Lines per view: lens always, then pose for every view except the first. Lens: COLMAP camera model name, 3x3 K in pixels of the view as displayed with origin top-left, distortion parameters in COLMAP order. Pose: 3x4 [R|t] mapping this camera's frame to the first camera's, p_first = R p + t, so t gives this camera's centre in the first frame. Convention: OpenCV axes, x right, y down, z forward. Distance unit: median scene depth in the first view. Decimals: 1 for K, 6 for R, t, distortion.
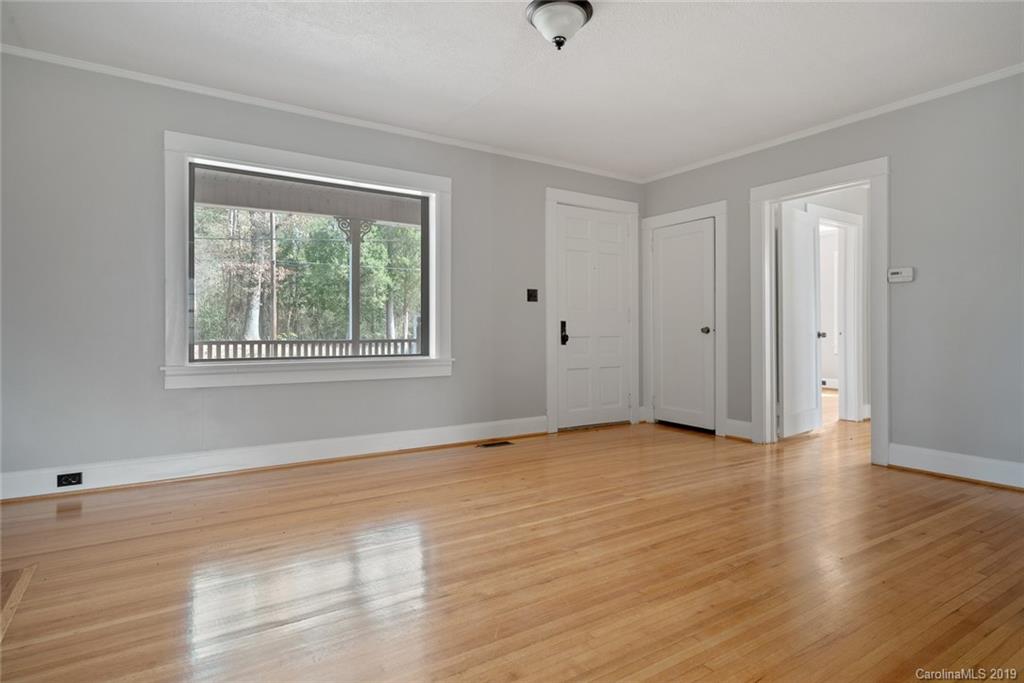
lens RADIAL K [[564.9, 0, 507.5], [0, 564.9, 334.1], [0, 0, 1]] dist [-0.004307, -0.001154]
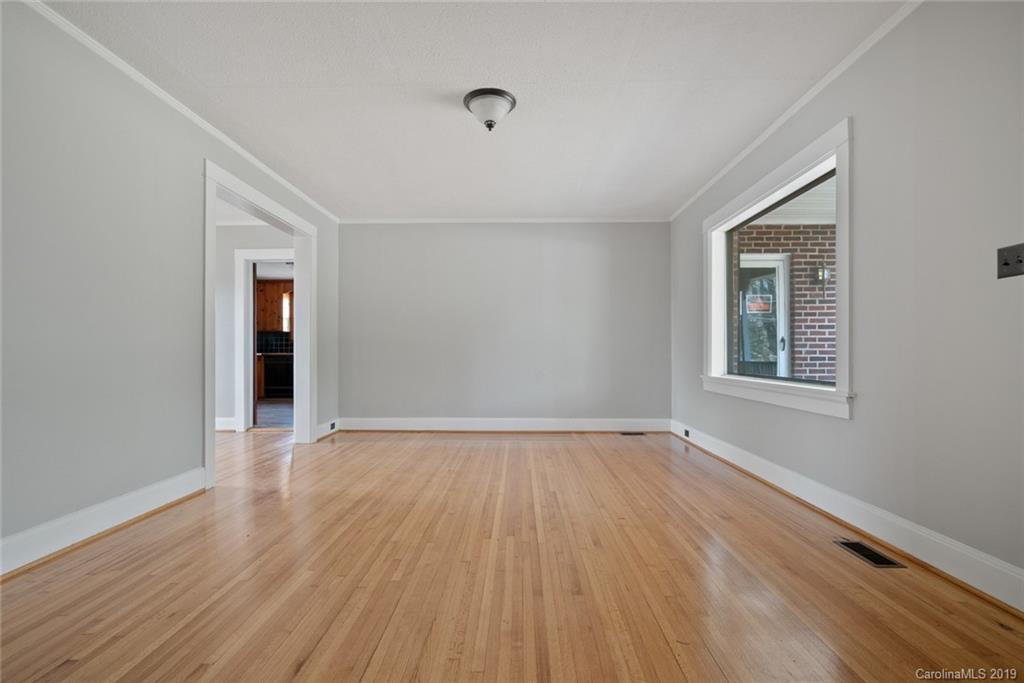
lens RADIAL K [[471.6, 0, 512.5], [0, 471.6, 349.2], [0, 0, 1]] dist [-0.004614, 0.003142]
pose [[-0.557644, -0.003597, -0.830072, 0.627231], [-0.001963, 0.999994, -0.003015, -0.005214], [0.830078, -0.000052, -0.557648, 1.079743]]
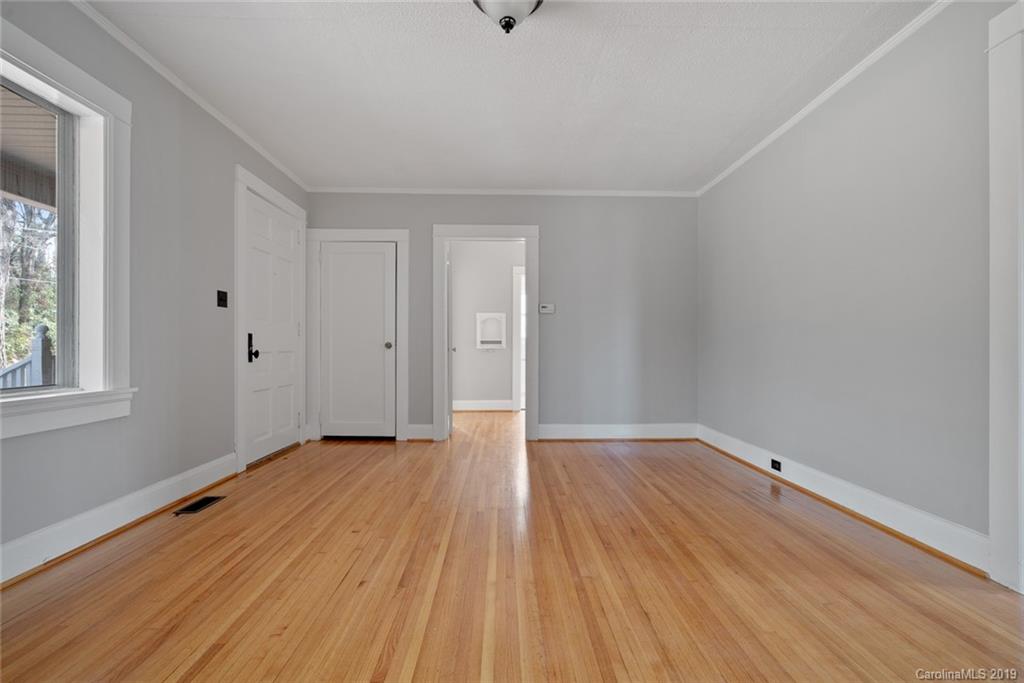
lens RADIAL K [[471.6, 0, 516.5], [0, 471.6, 345.2], [0, 0, 1]] dist [-0.004614, 0.003142]
pose [[0.519067, 0.004564, 0.854721, -0.357756], [0.001731, 0.999978, -0.006390, -0.001001], [-0.854732, 0.004796, 0.519048, 0.392319]]
